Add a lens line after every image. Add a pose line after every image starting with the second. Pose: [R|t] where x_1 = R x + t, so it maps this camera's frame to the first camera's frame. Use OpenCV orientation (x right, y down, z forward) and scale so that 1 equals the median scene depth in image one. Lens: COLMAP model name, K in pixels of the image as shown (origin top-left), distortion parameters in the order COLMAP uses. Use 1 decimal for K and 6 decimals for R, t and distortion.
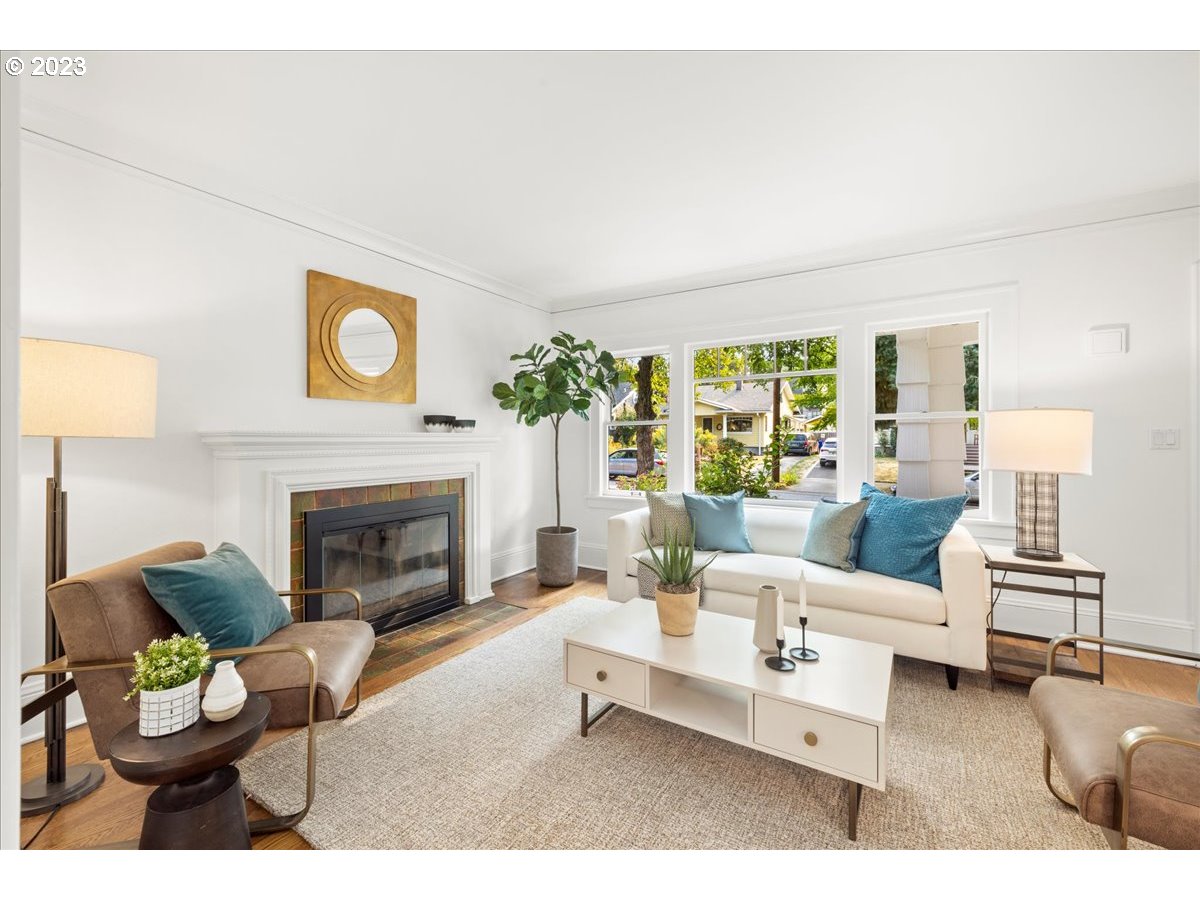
lens RADIAL K [[504.7, 0, 594.1], [0, 504.7, 437.6], [0, 0, 1]] dist [-0.000994, 0.002489]
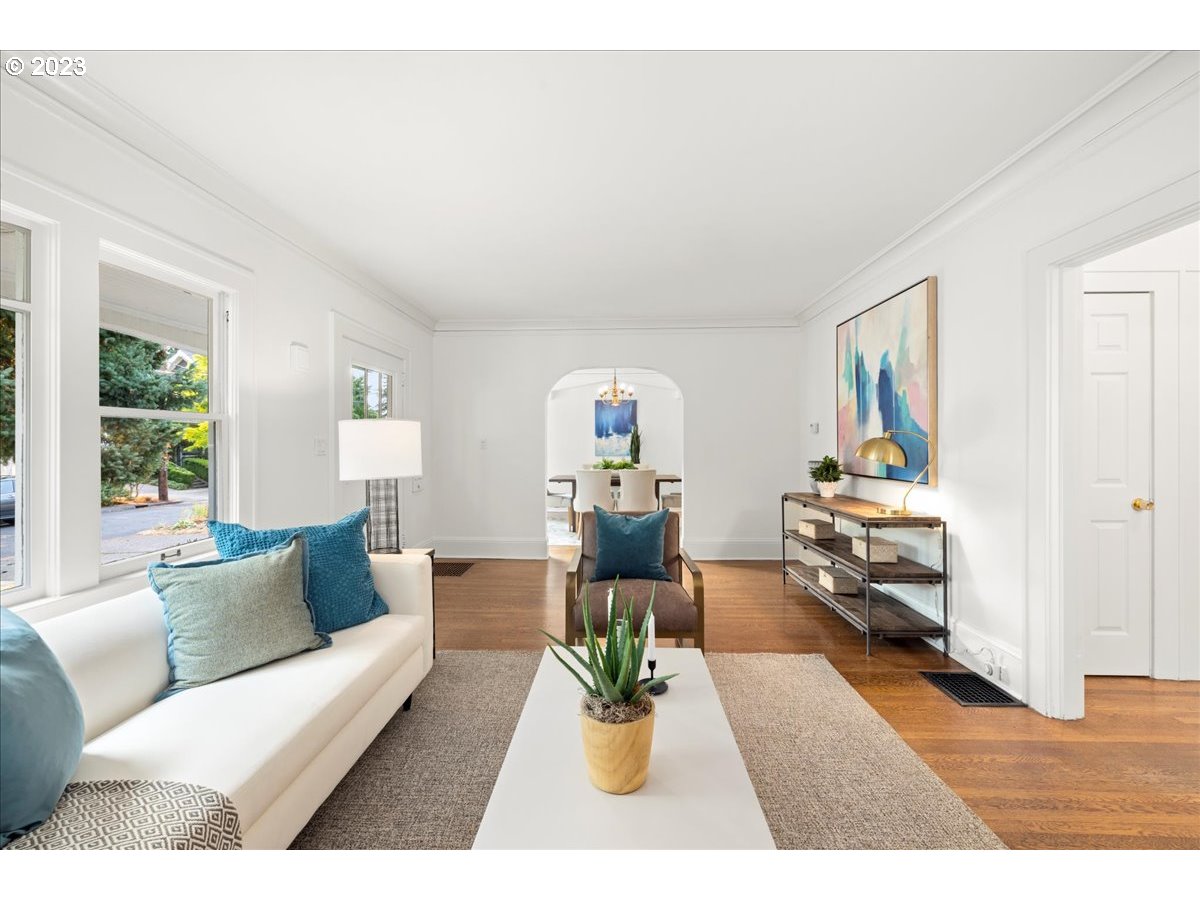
lens RADIAL K [[504.7, 0, 600.2], [0, 504.7, 446.3], [0, 0, 1]] dist [-0.000994, 0.002489]
pose [[-0.502434, -0.002833, 0.864611, -0.217378], [0.003284, 0.999981, 0.005185, -0.002850], [-0.864609, 0.005445, -0.502415, 0.840620]]
